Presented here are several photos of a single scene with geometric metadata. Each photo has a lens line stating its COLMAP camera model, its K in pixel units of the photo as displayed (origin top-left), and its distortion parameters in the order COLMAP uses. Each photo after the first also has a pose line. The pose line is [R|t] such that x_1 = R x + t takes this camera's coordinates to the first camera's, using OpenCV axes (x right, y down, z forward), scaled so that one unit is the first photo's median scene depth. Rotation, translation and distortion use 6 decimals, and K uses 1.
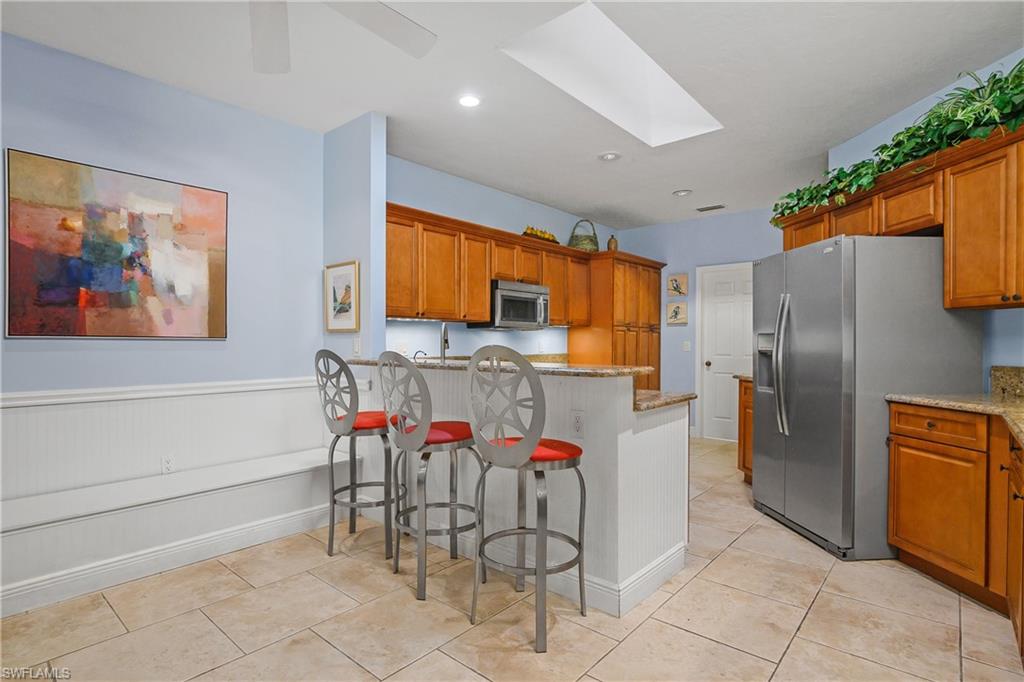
lens RADIAL K [[508.2, 0, 499.5], [0, 508.2, 345.3], [0, 0, 1]] dist [-0.006246, -0.000045]
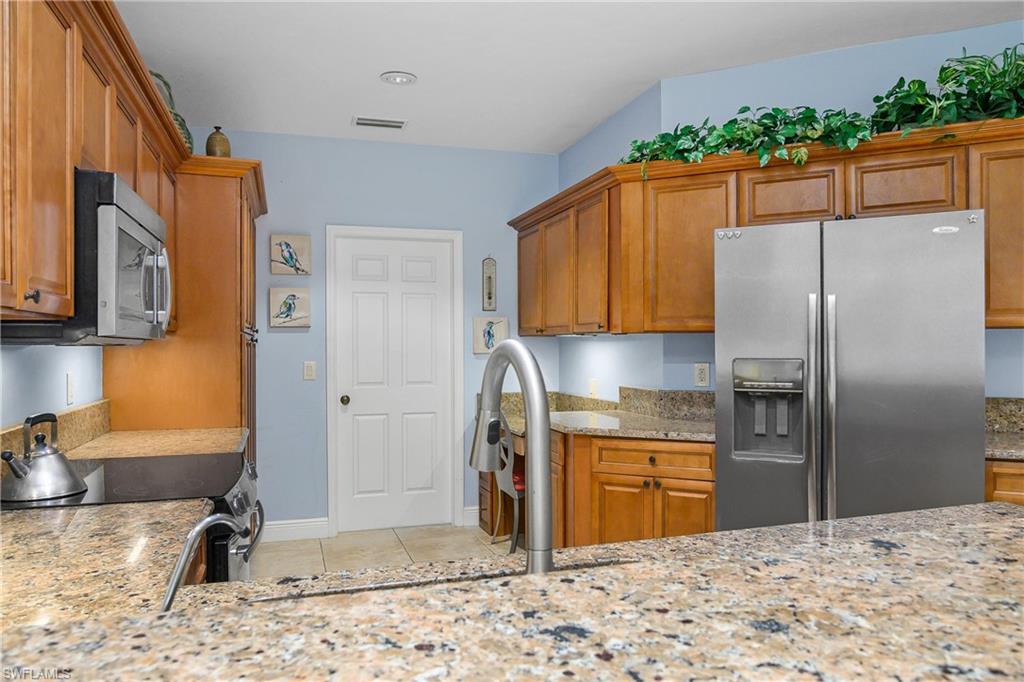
lens RADIAL K [[698.7, 0, 512.0], [0, 698.7, 341.0], [0, 0, 1]] dist [0.005002, 0.000519]
pose [[0.500496, -0.006198, 0.865716, -0.208276], [0.013551, 0.999908, -0.000676, -0.032642], [-0.865633, 0.012070, 0.500534, 0.572107]]
